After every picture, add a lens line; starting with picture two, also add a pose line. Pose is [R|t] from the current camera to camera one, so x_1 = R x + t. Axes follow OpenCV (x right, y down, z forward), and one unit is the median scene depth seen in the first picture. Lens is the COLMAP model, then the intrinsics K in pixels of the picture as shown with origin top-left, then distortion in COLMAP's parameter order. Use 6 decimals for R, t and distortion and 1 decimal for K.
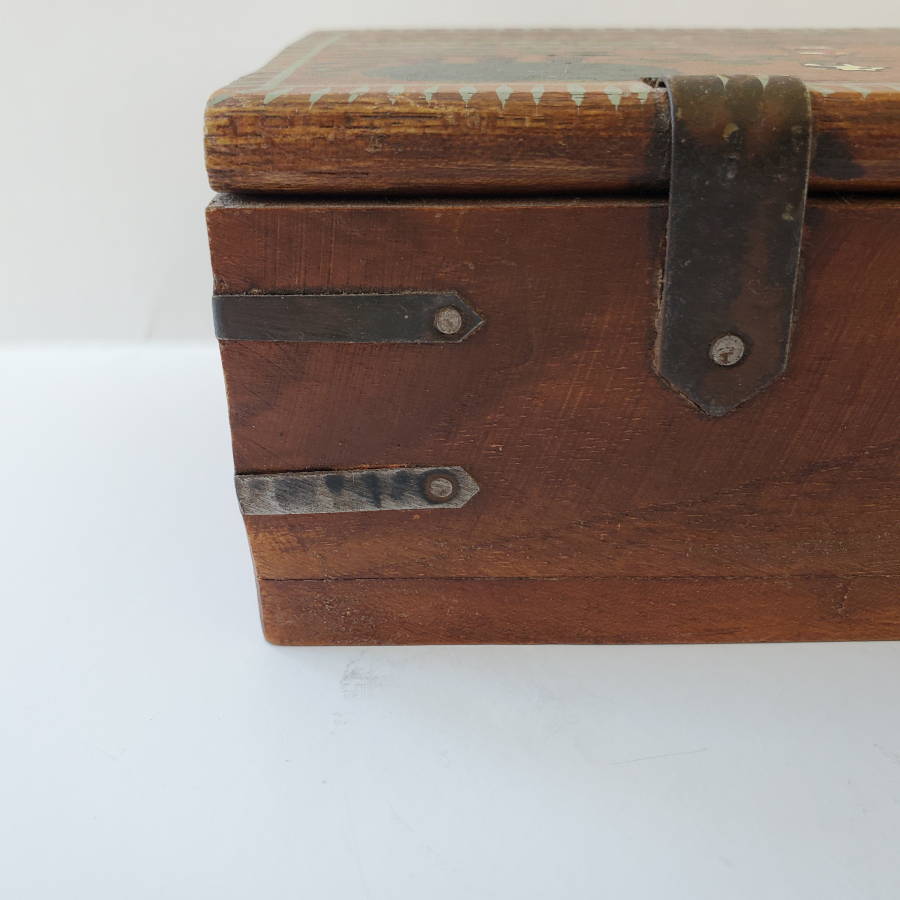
lens RADIAL K [[1615.5, 0, 453.4], [0, 1615.5, 451.8], [0, 0, 1]] dist [-0.036248, 0.000000]
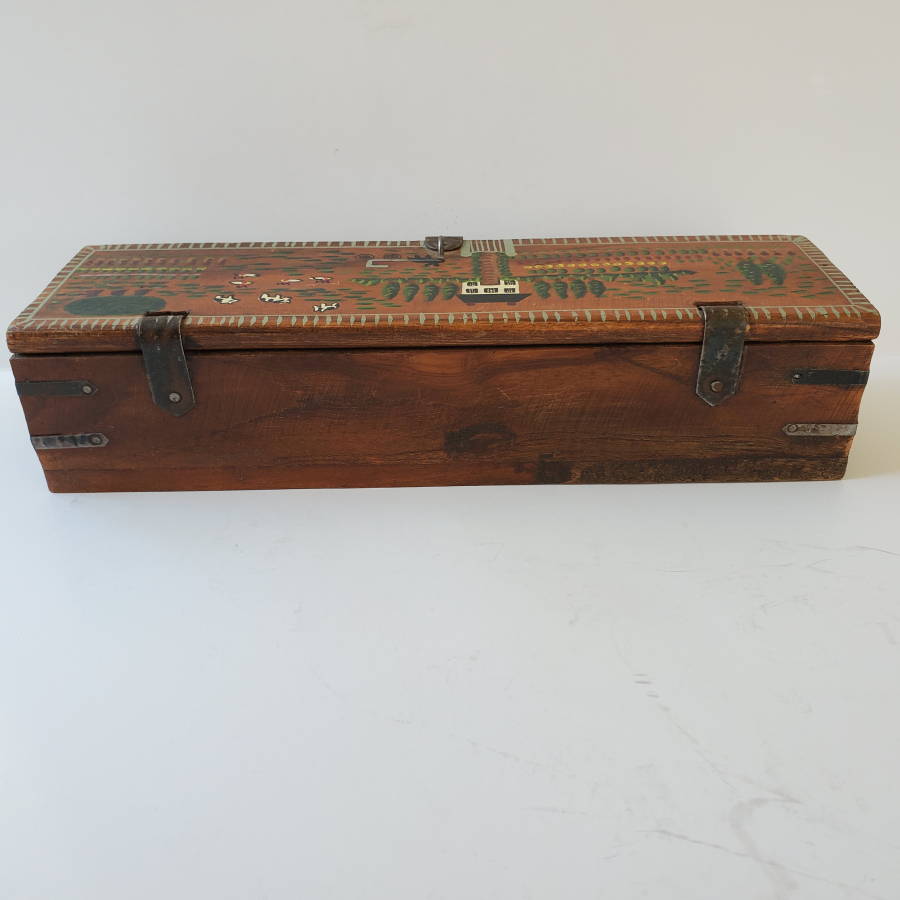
lens RADIAL K [[1615.5, 0, 446.9], [0, 1615.5, 448.1], [0, 0, 1]] dist [-0.036248, 0.000000]
pose [[0.999224, -0.010698, -0.037911, 0.782647], [0.012715, 0.998494, 0.053361, -0.118595], [0.037283, -0.053802, 0.997855, -2.058062]]
